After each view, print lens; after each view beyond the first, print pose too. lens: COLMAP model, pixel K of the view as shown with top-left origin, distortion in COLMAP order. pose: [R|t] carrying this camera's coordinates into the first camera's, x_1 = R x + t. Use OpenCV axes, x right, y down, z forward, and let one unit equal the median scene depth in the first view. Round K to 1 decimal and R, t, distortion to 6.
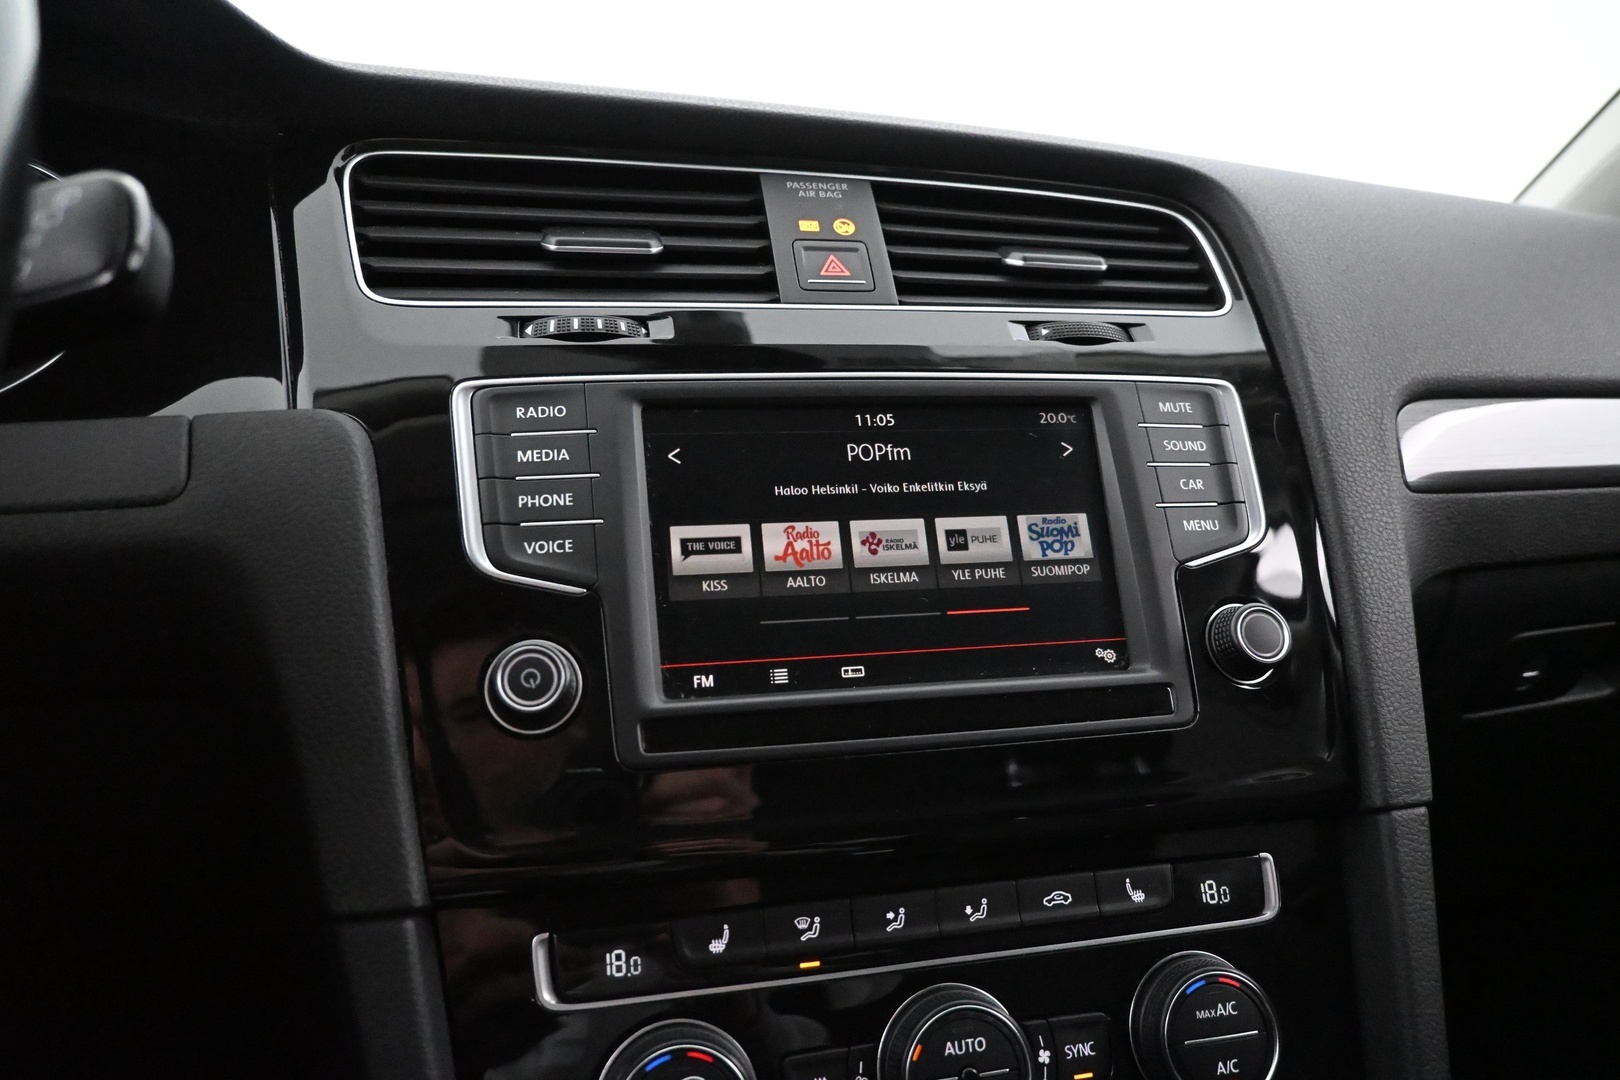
lens RADIAL K [[1103.5, 0, 815.7], [0, 1103.5, 540.0], [0, 0, 1]] dist [-0.003061, 0.001180]
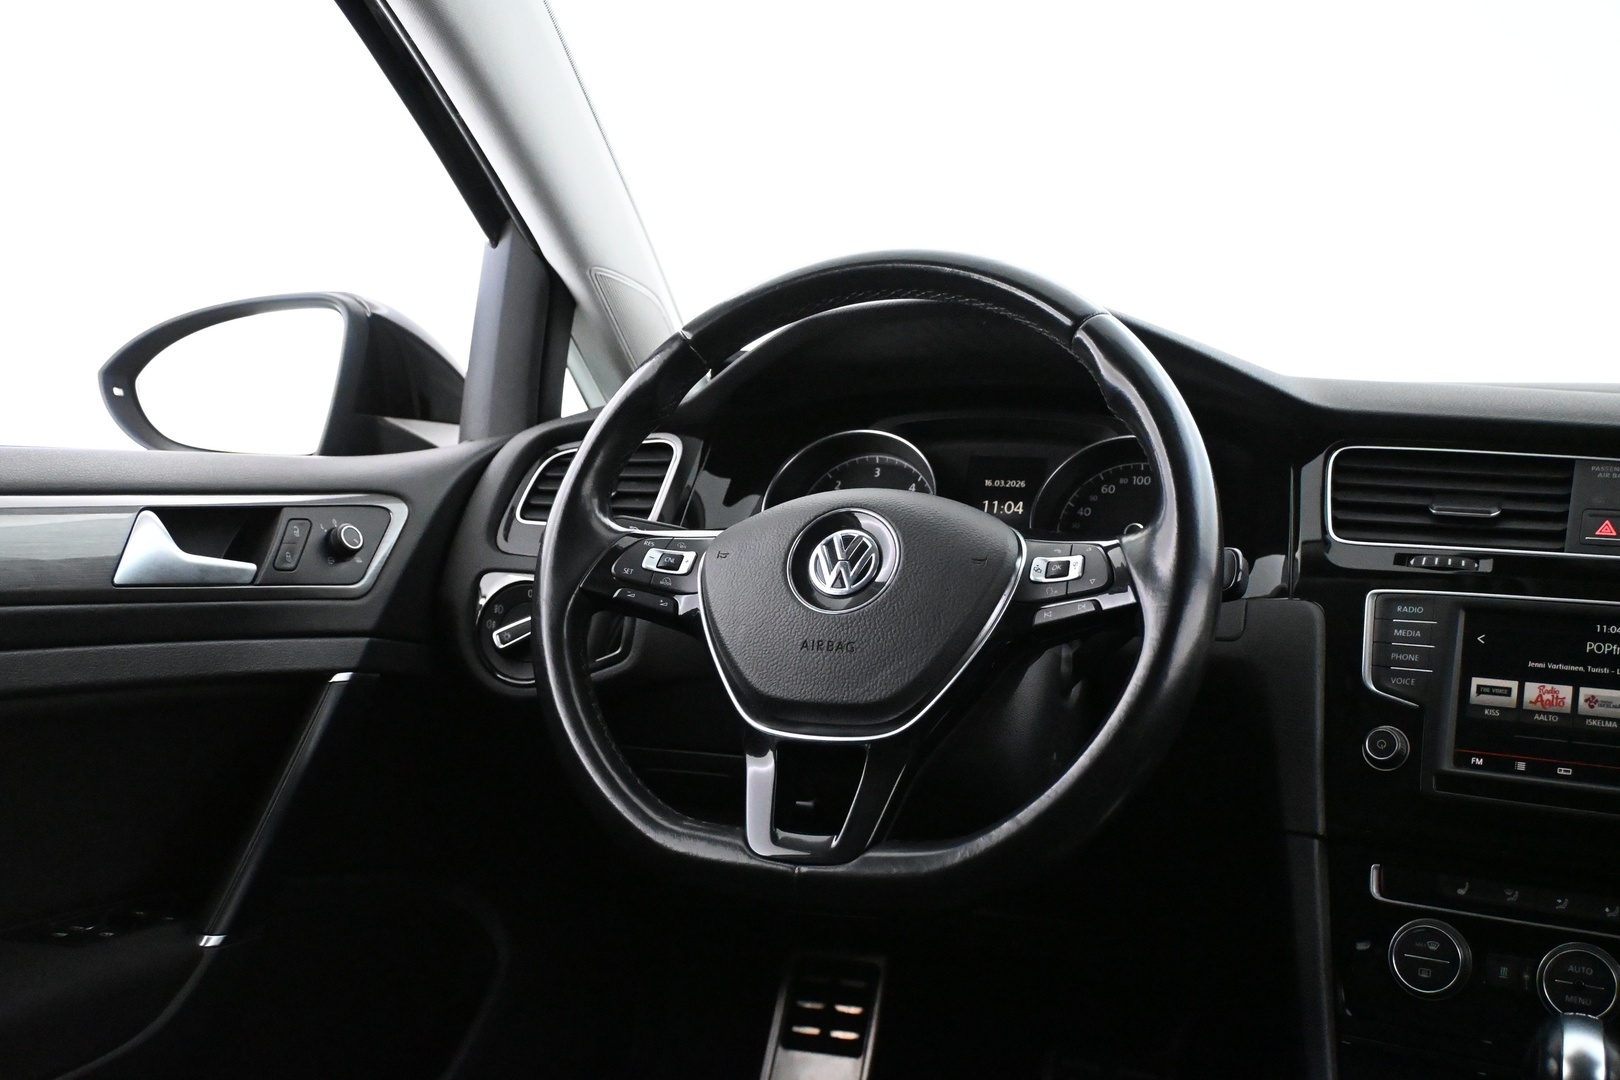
lens RADIAL K [[1656.2, 0, 799.3], [0, 1656.2, 531.6], [0, 0, 1]] dist [-0.016679, 0.000000]
pose [[0.734518, 0.089853, -0.672614, 0.886374], [-0.073407, 0.995899, 0.052877, -0.320356], [0.674607, 0.010536, 0.738102, -1.834263]]
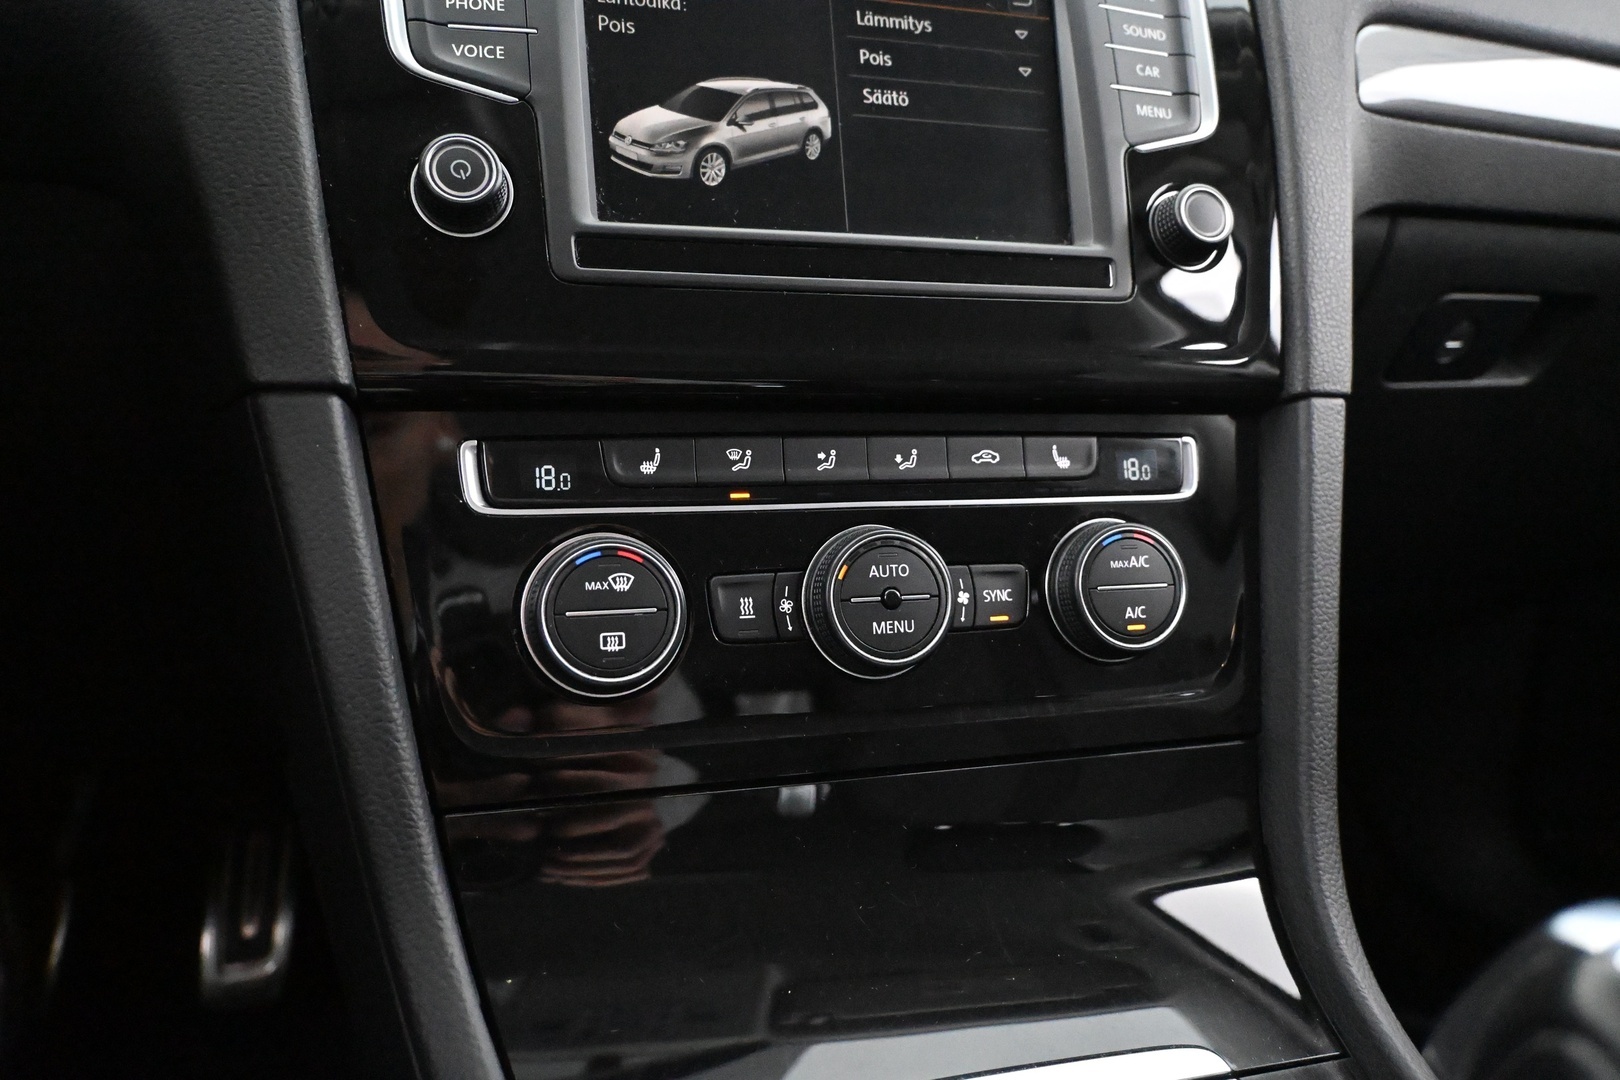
lens RADIAL K [[1164.0, 0, 816.6], [0, 1164.0, 539.8], [0, 0, 1]] dist [-0.014557, 0.009758]
pose [[0.996269, 0.038205, 0.077384, -0.014646], [-0.049017, 0.988505, 0.143025, 0.244803], [-0.071031, -0.146284, 0.986689, -0.052331]]
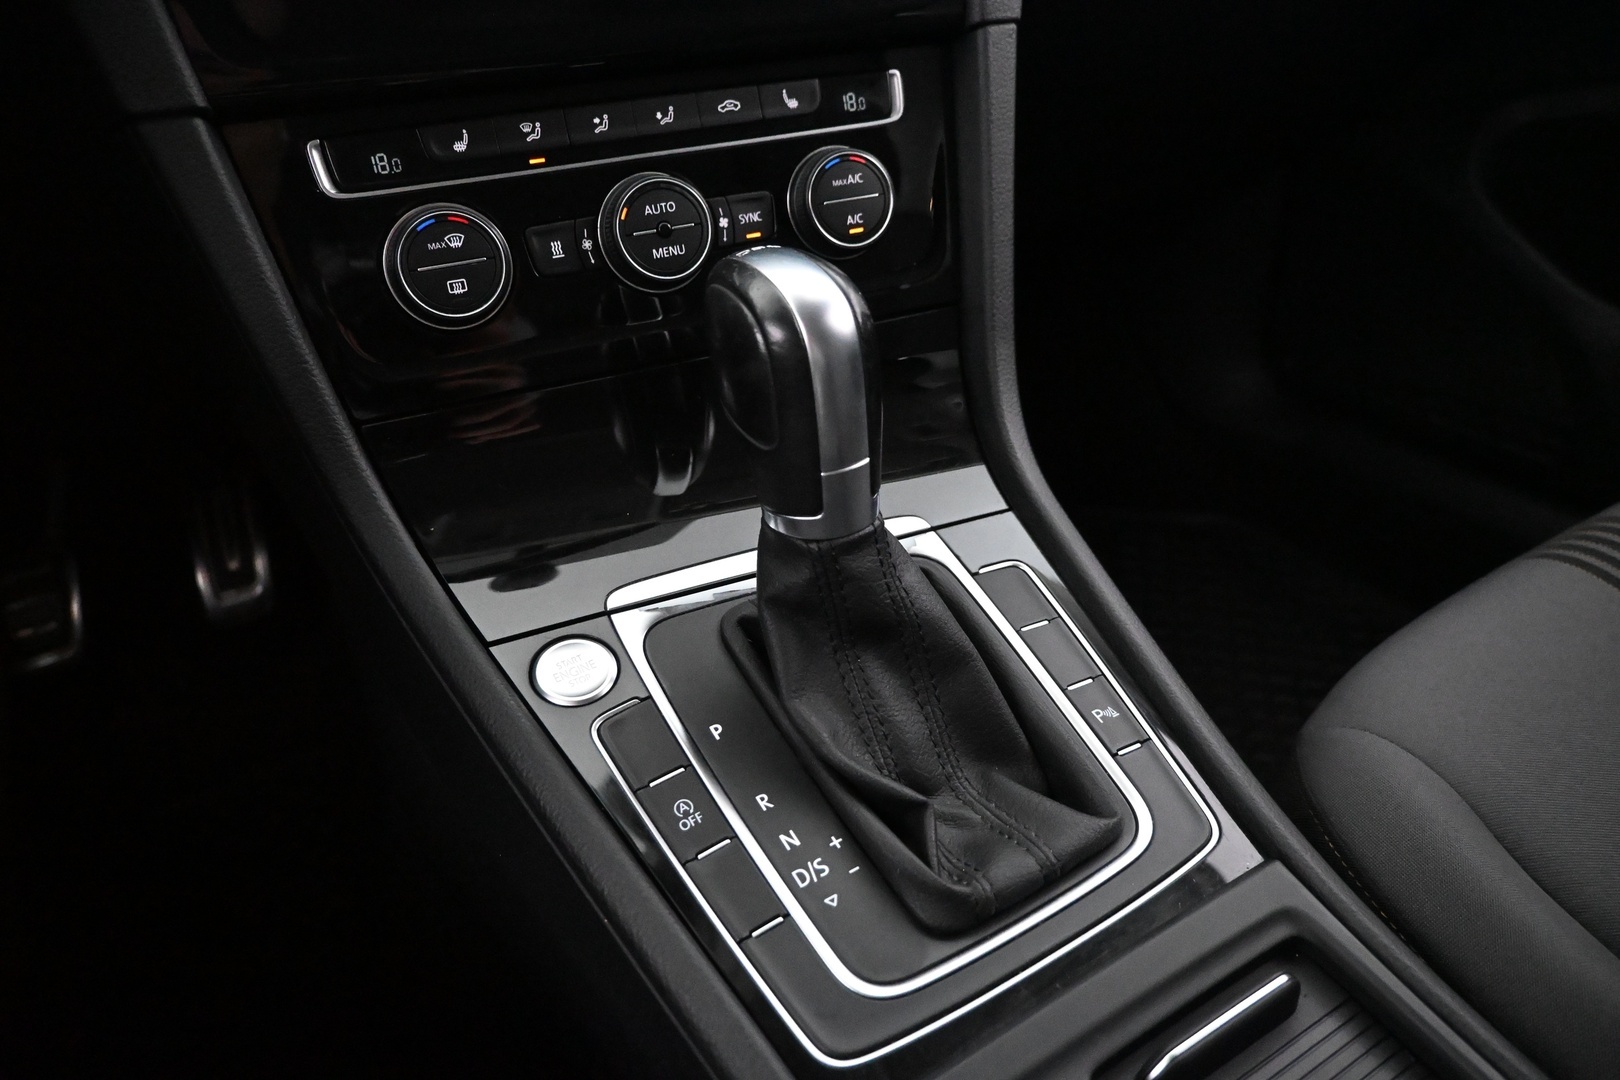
lens RADIAL K [[1103.5, 0, 809.8], [0, 1103.5, 538.7], [0, 0, 1]] dist [-0.003061, 0.001180]
pose [[0.982932, -0.118064, 0.141086, 0.067686], [0.041778, 0.890119, 0.453809, 0.186565], [-0.179162, -0.440169, 0.879859, -0.357174]]
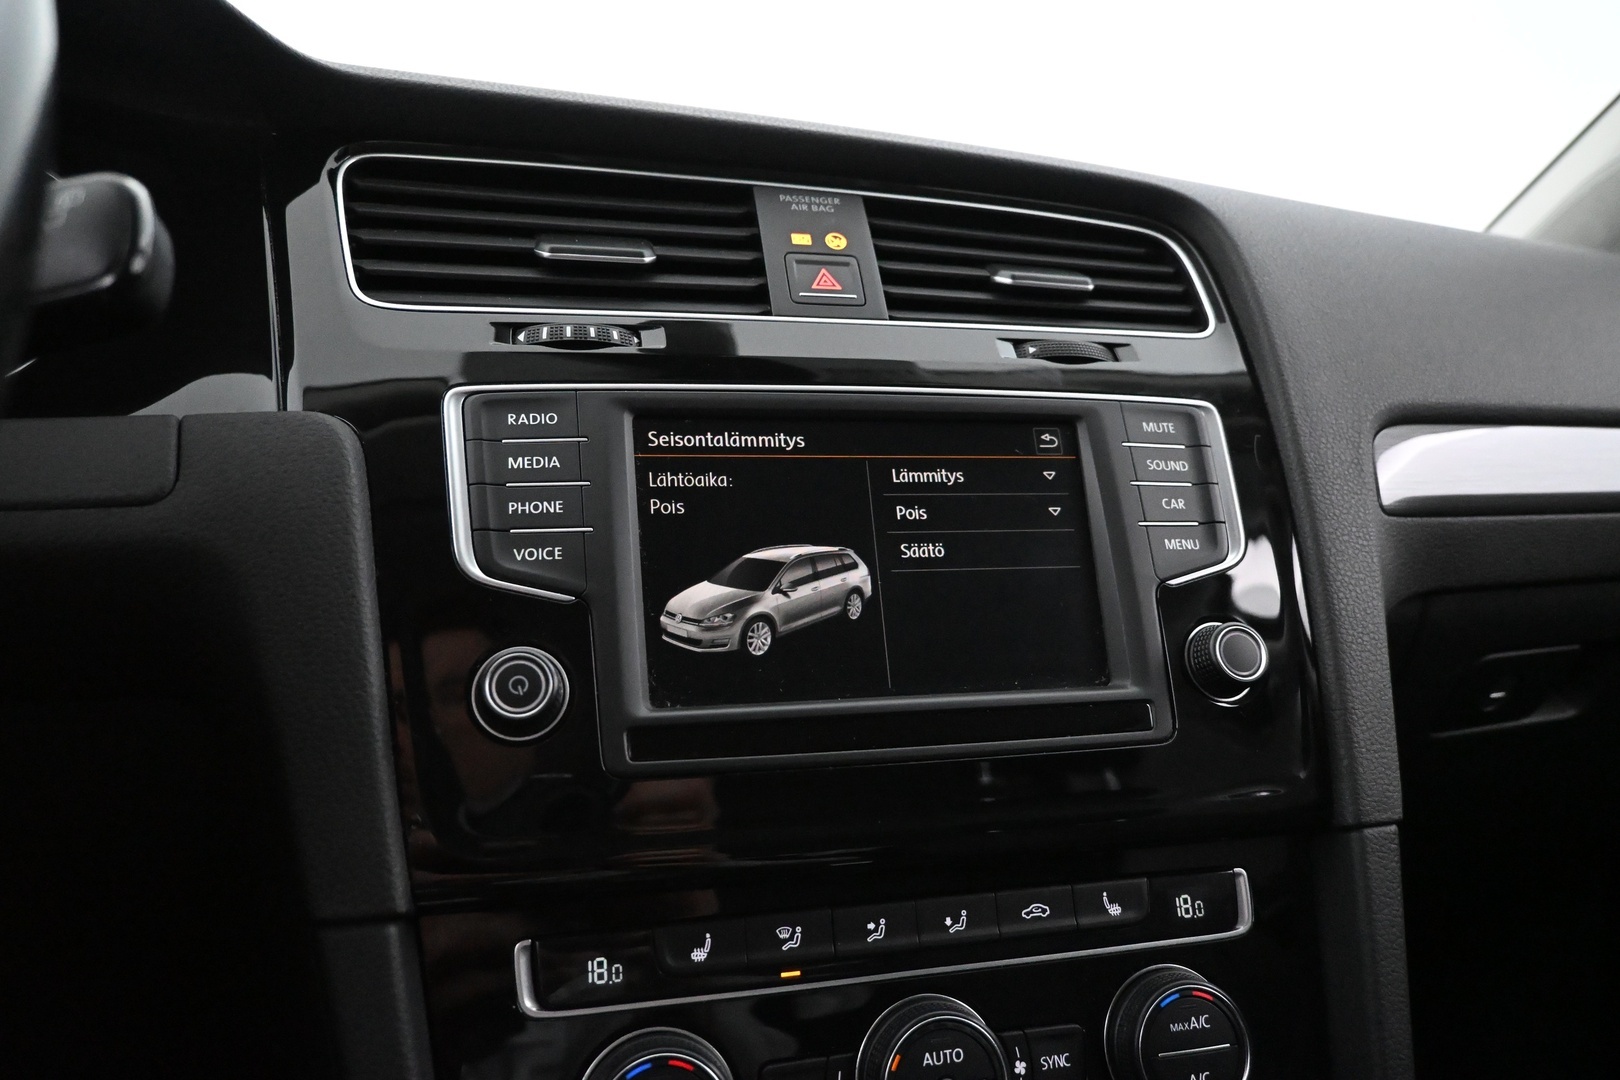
lens RADIAL K [[1103.5, 0, 816.0], [0, 1103.5, 539.6], [0, 0, 1]] dist [-0.003061, 0.001180]
pose [[0.999513, 0.020064, 0.023889, -0.012807], [-0.019954, 0.999789, -0.004815, -0.006485], [-0.023981, 0.004336, 0.999703, -0.007957]]
